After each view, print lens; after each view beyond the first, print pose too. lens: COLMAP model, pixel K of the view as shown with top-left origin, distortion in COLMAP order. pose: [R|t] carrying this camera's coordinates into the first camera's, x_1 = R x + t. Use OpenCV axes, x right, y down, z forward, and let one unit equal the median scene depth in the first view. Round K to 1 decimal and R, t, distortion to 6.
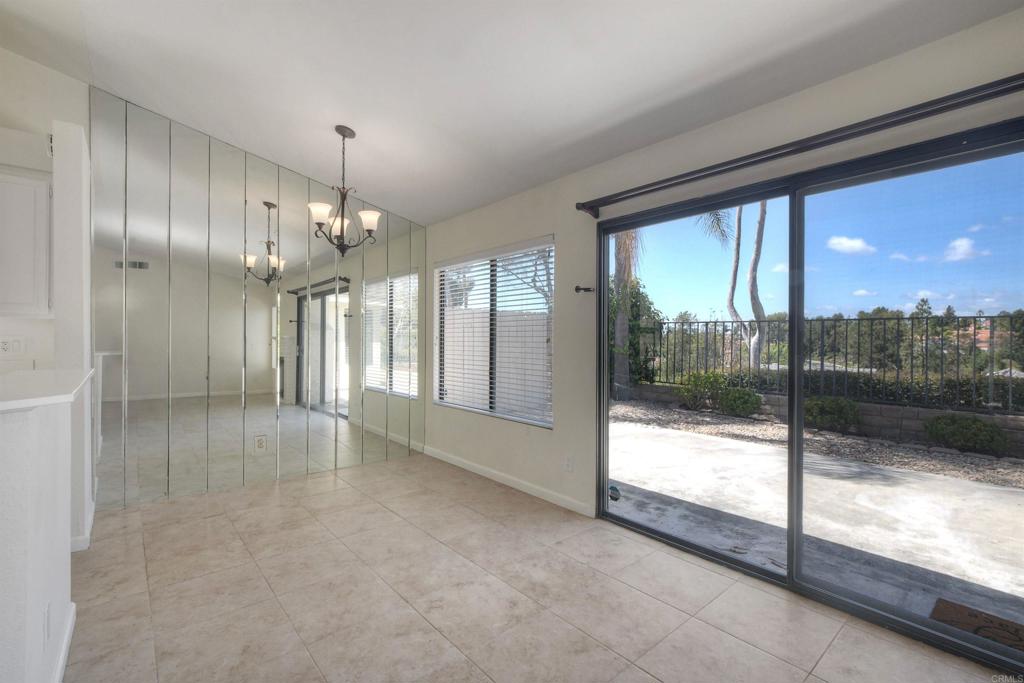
lens RADIAL K [[456.7, 0, 519.6], [0, 456.7, 338.3], [0, 0, 1]] dist [0.007764, -0.002097]
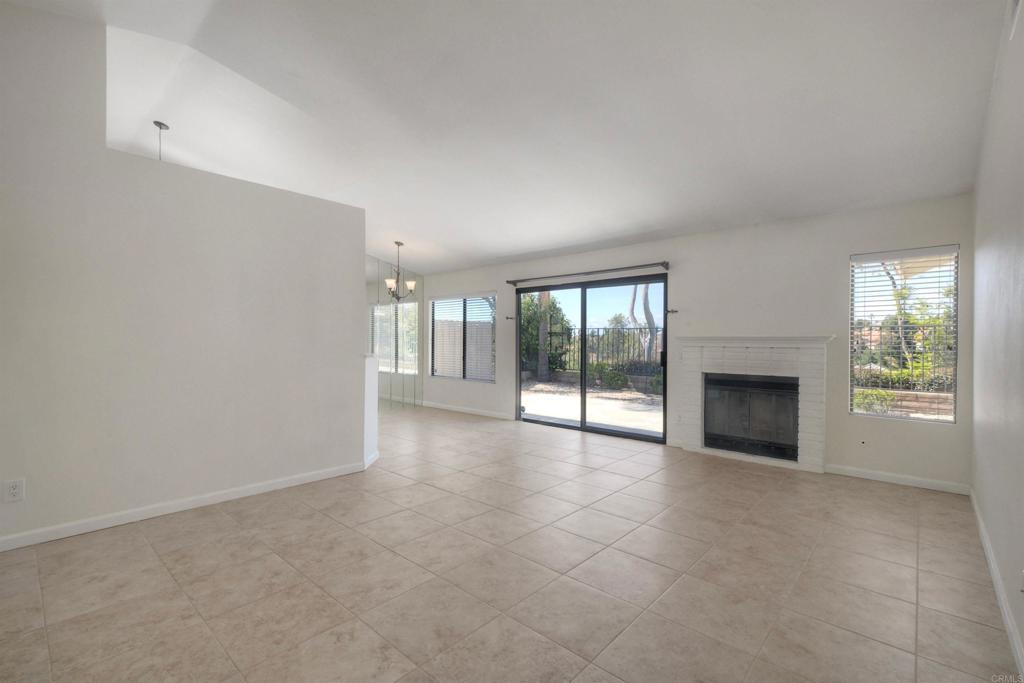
lens RADIAL K [[456.7, 0, 513.3], [0, 456.7, 339.8], [0, 0, 1]] dist [0.007764, -0.002097]
pose [[0.993835, -0.000549, 0.110864, -0.086781], [0.000245, 0.999996, 0.002754, -0.007658], [-0.110865, -0.002710, 0.993832, -1.182540]]
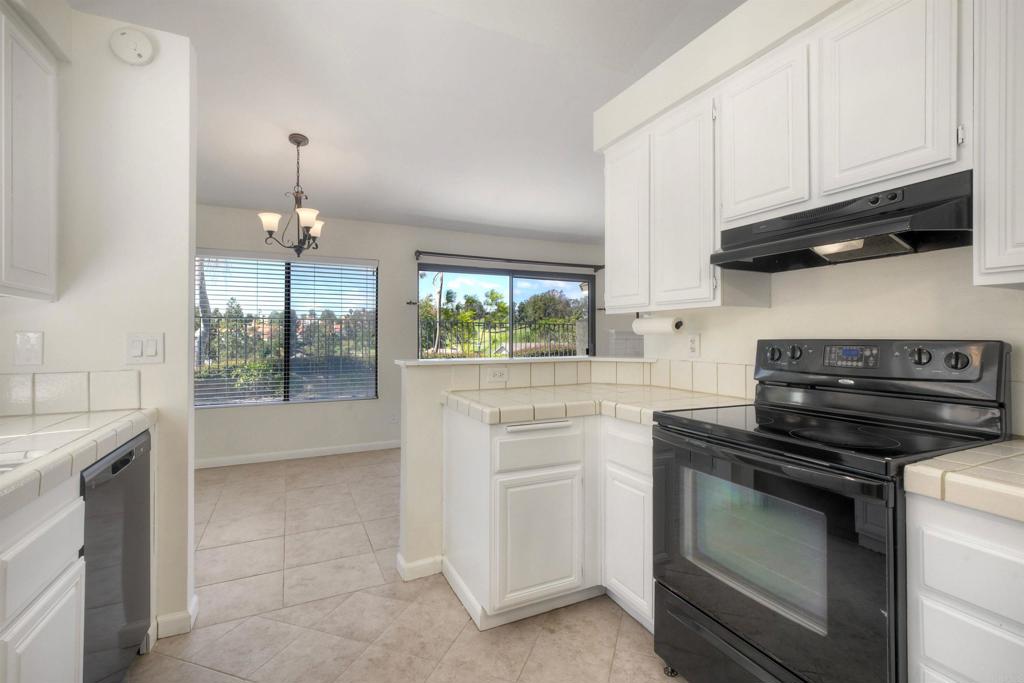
lens RADIAL K [[456.7, 0, 495.9], [0, 456.7, 328.2], [0, 0, 1]] dist [0.007764, -0.002097]
pose [[0.286005, 0.010408, 0.958172, -1.256523], [-0.004686, 0.999944, -0.009462, -0.005777], [-0.958217, -0.001784, 0.286038, 0.258433]]
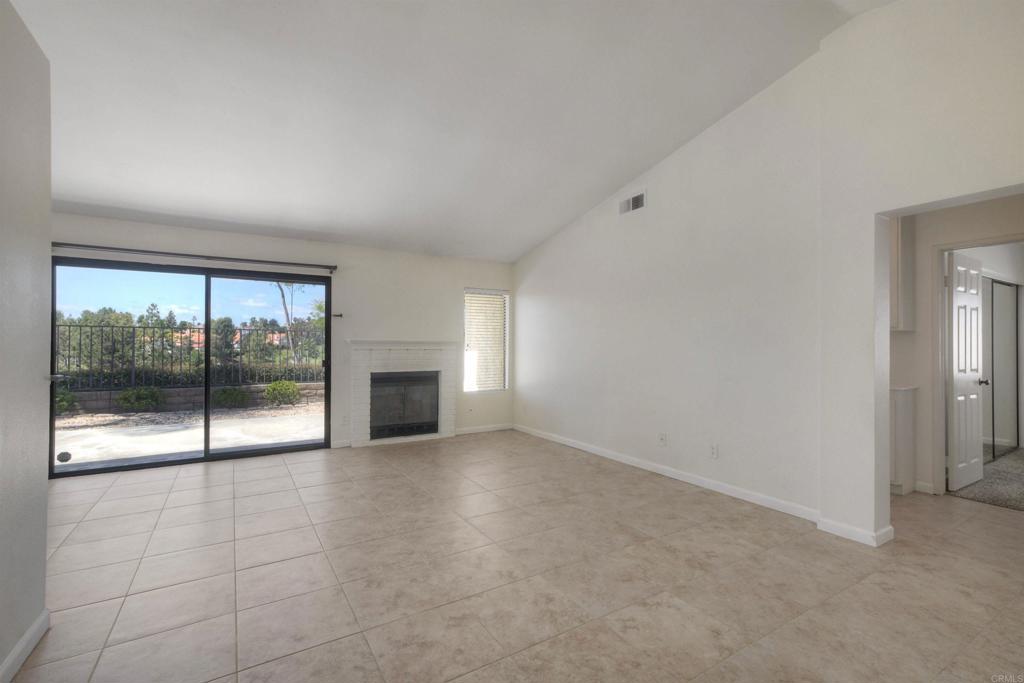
lens RADIAL K [[456.7, 0, 510.6], [0, 456.7, 342.3], [0, 0, 1]] dist [0.007764, -0.002097]
pose [[0.174518, 0.000134, 0.984654, -0.874630], [-0.005748, 0.999983, 0.000883, -0.011383], [-0.984637, -0.005814, 0.174516, -0.530142]]
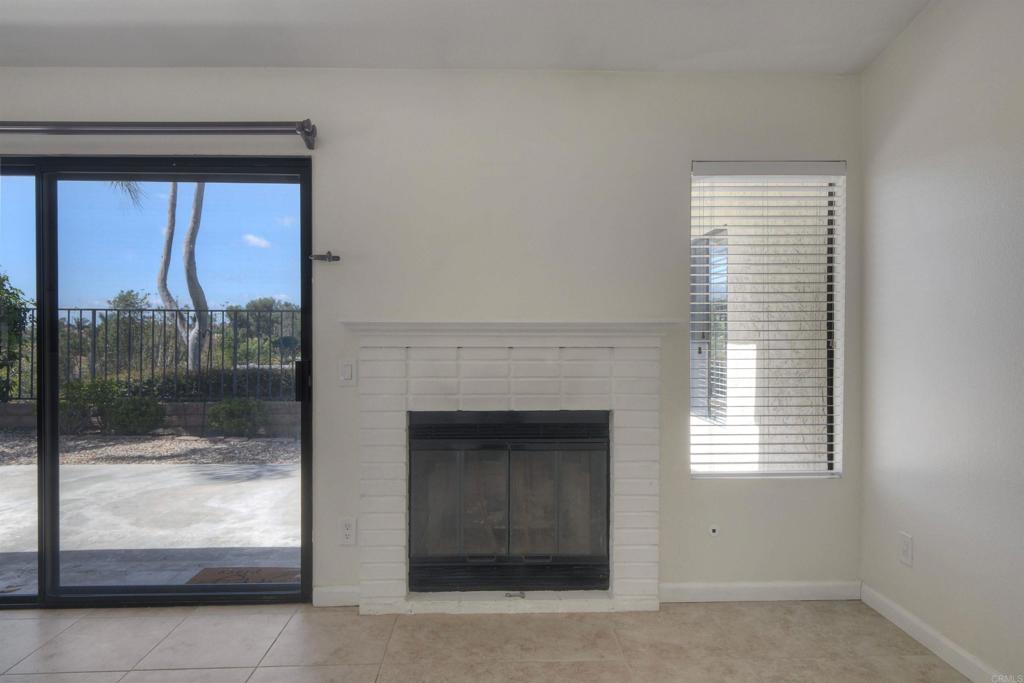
lens RADIAL K [[630.8, 0, 510.9], [0, 630.8, 341.2], [0, 0, 1]] dist [0.013738, -0.000808]
pose [[0.637940, -0.015708, 0.769926, 0.149985], [0.003294, 0.999838, 0.017670, -0.003316], [-0.770079, -0.008737, 0.637889, -0.370303]]
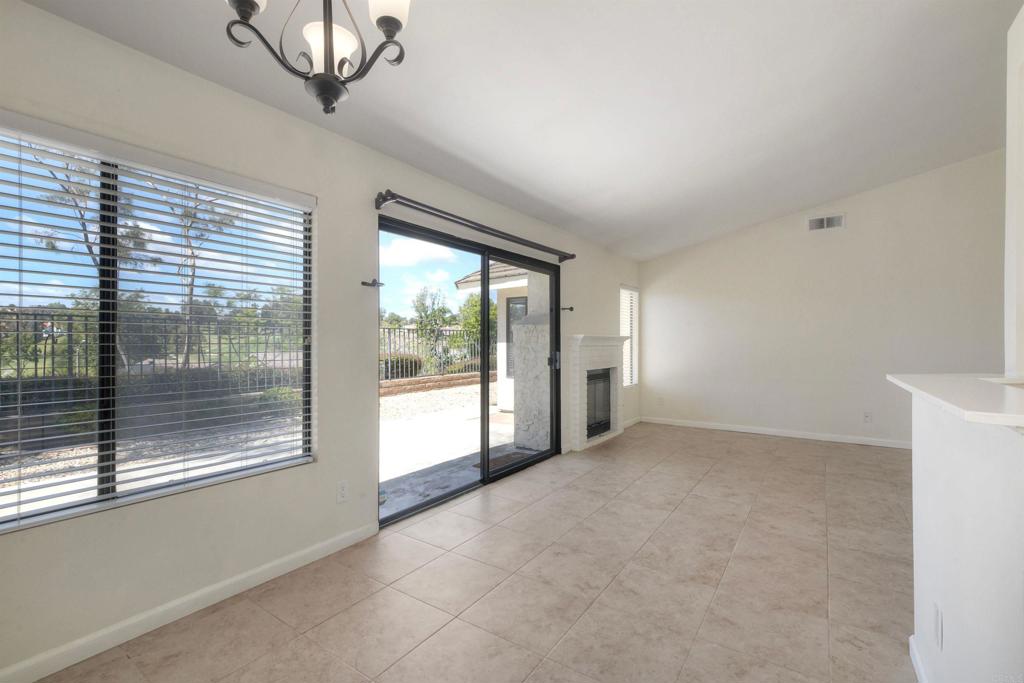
lens RADIAL K [[456.7, 0, 506.8], [0, 456.7, 341.9], [0, 0, 1]] dist [0.007764, -0.002097]
pose [[-0.244515, -0.005275, 0.969631, -0.769224], [-0.006051, 0.999974, 0.003914, 0.001467], [-0.969627, -0.004910, -0.244540, 0.941686]]
